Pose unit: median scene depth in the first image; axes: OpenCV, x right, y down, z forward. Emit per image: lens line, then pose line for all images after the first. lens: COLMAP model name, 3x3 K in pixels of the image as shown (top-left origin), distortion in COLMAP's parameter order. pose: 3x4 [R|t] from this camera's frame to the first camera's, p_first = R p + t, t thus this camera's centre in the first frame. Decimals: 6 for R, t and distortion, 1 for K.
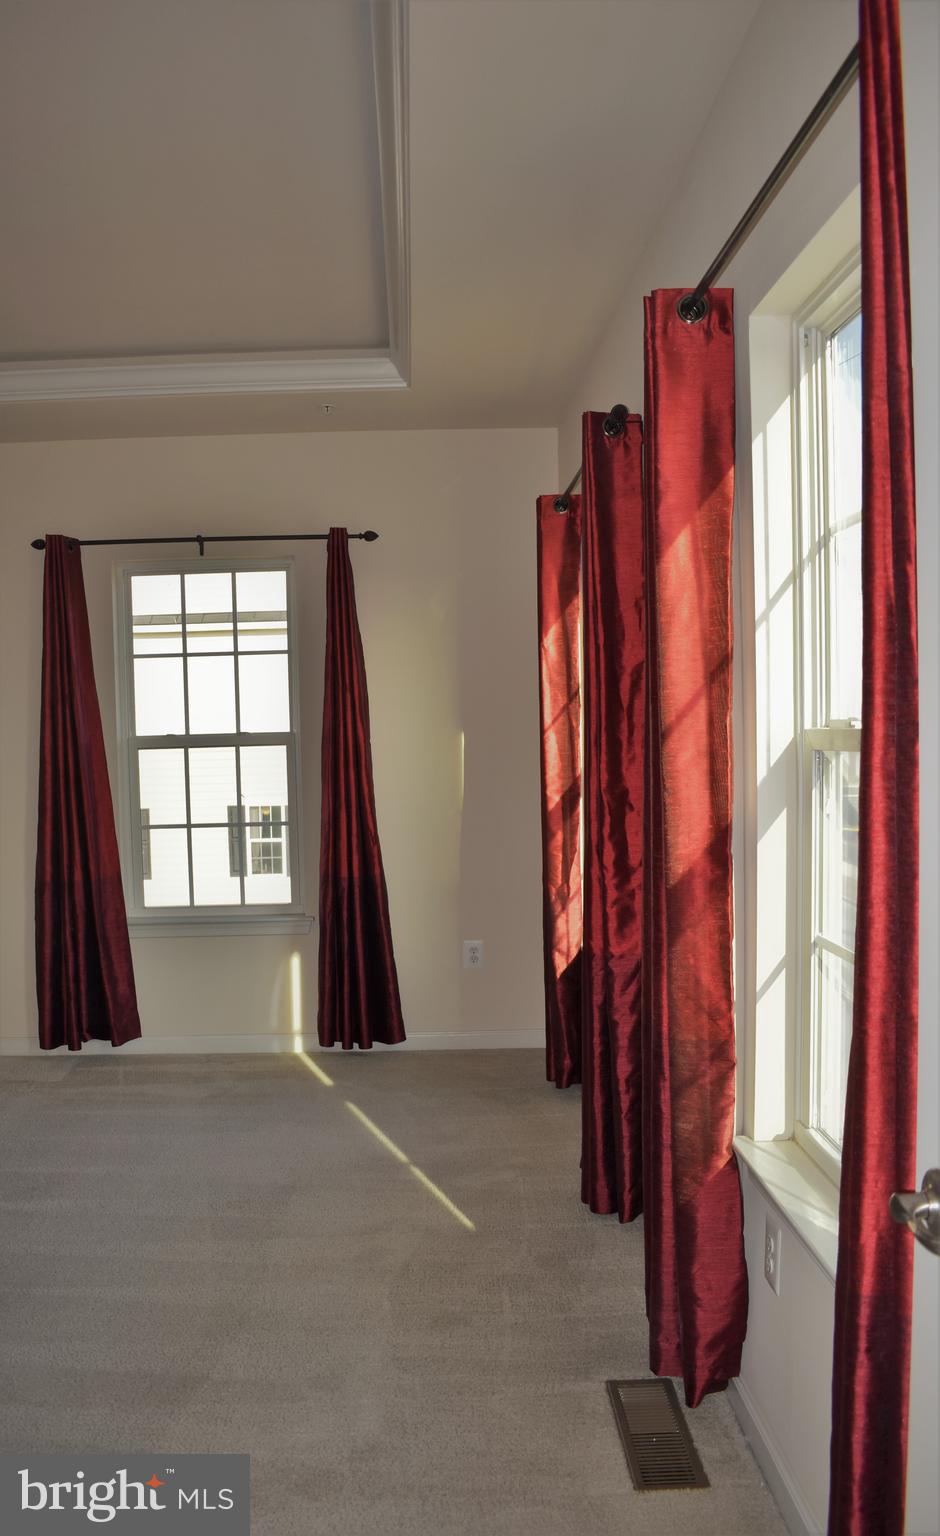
lens RADIAL K [[1210.6, 0, 484.6], [0, 1210.6, 765.7], [0, 0, 1]] dist [-0.063724, -0.001066]
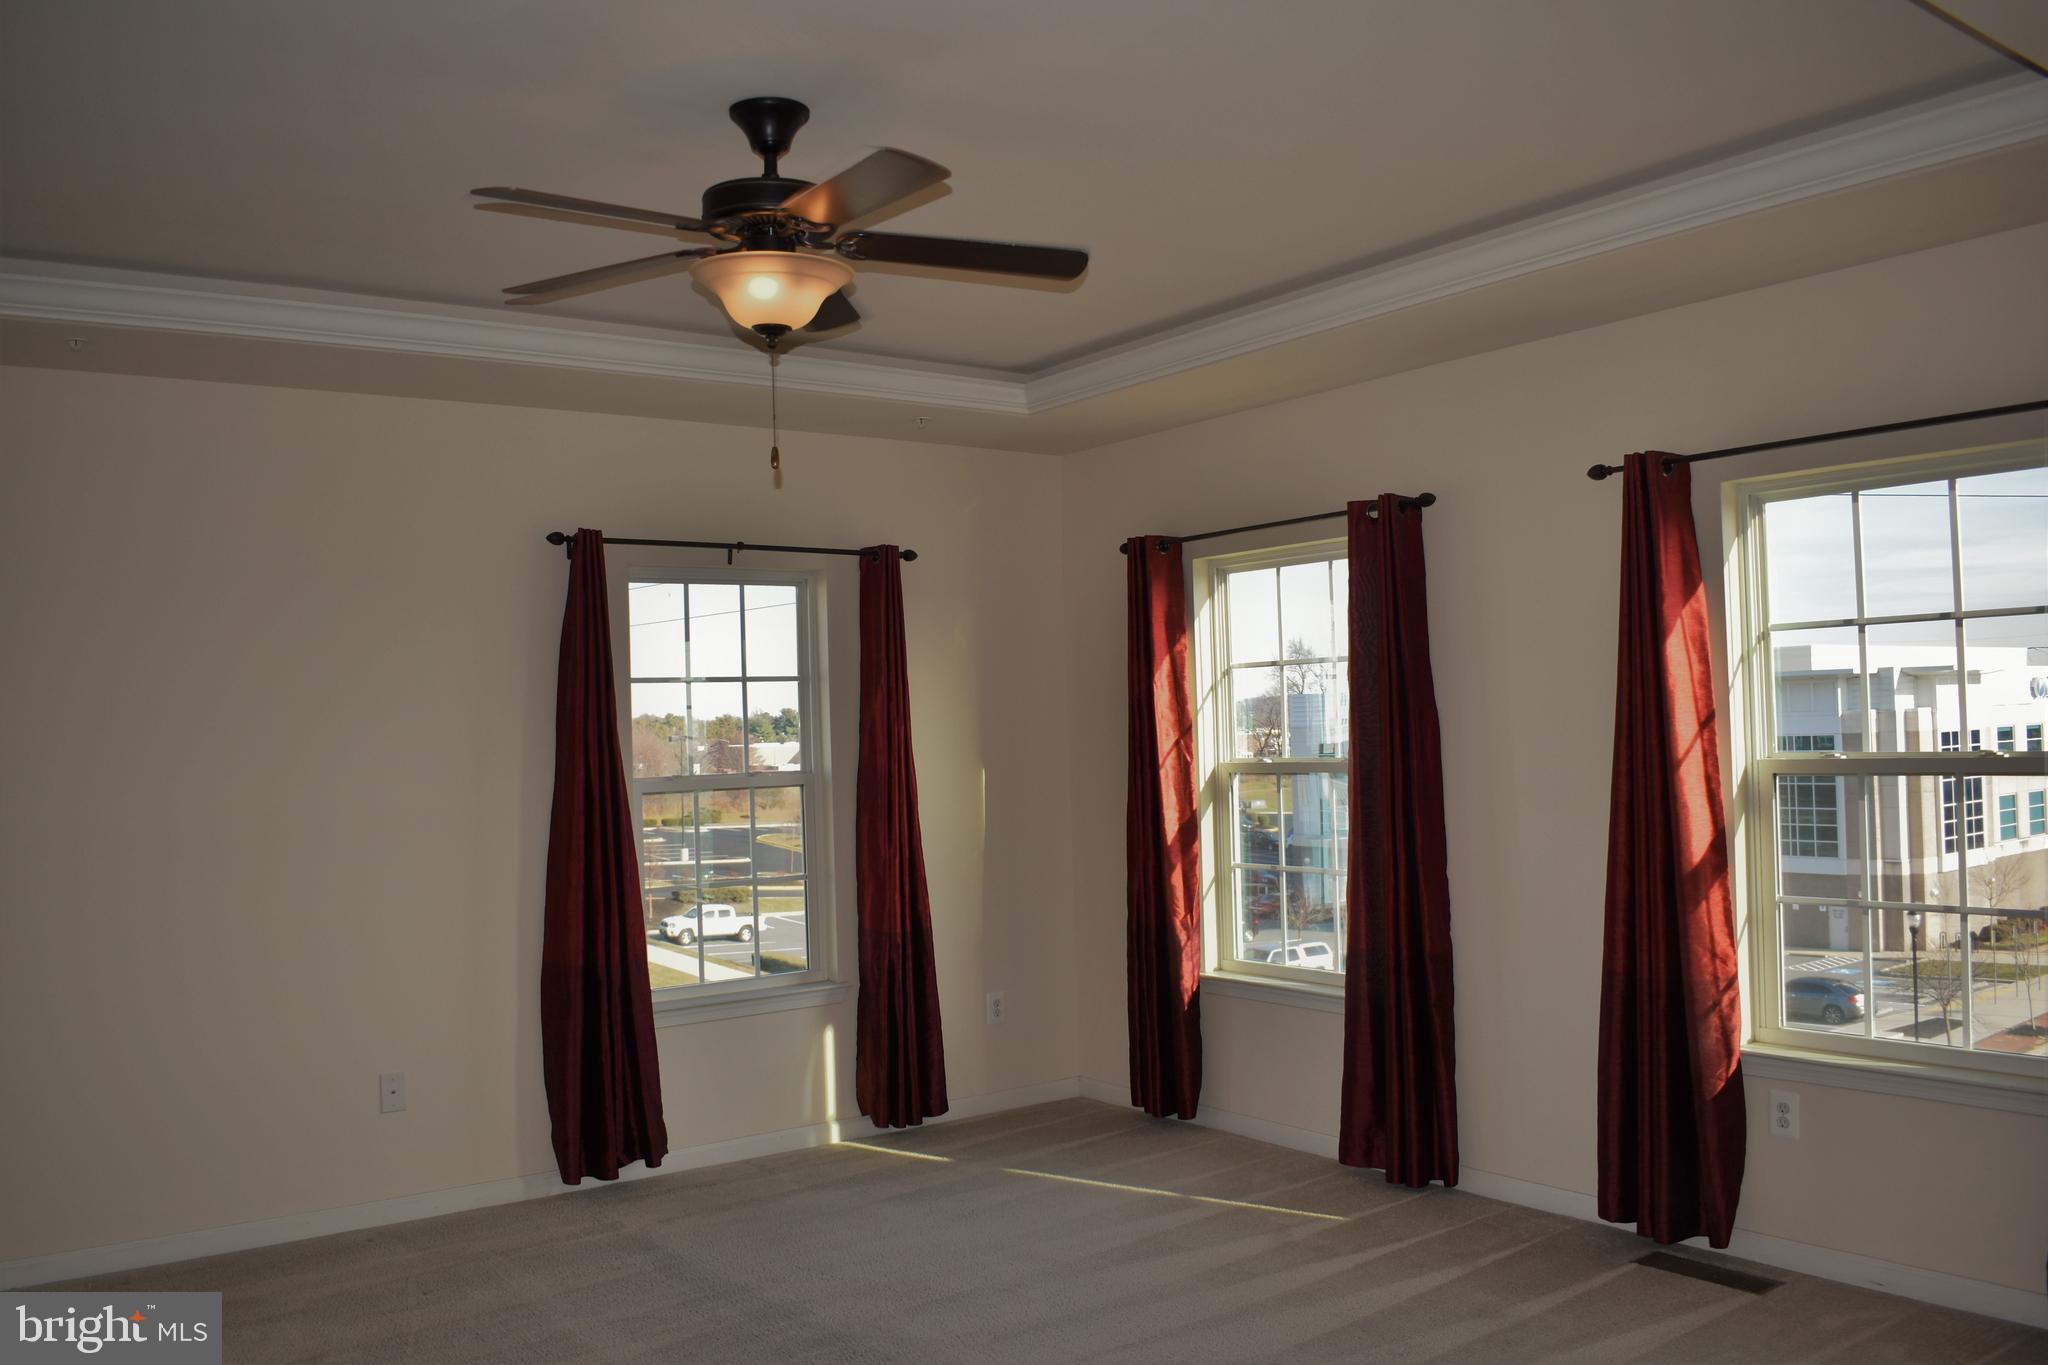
lens RADIAL K [[1630.7, 0, 1014.3], [0, 1630.7, 679.2], [0, 0, 1]] dist [-0.067353, -0.005098]
pose [[0.804729, 0.018081, 0.593367, -0.753836], [0.029396, 0.997096, -0.070250, -0.007710], [-0.592914, 0.073975, 0.801861, -0.030582]]
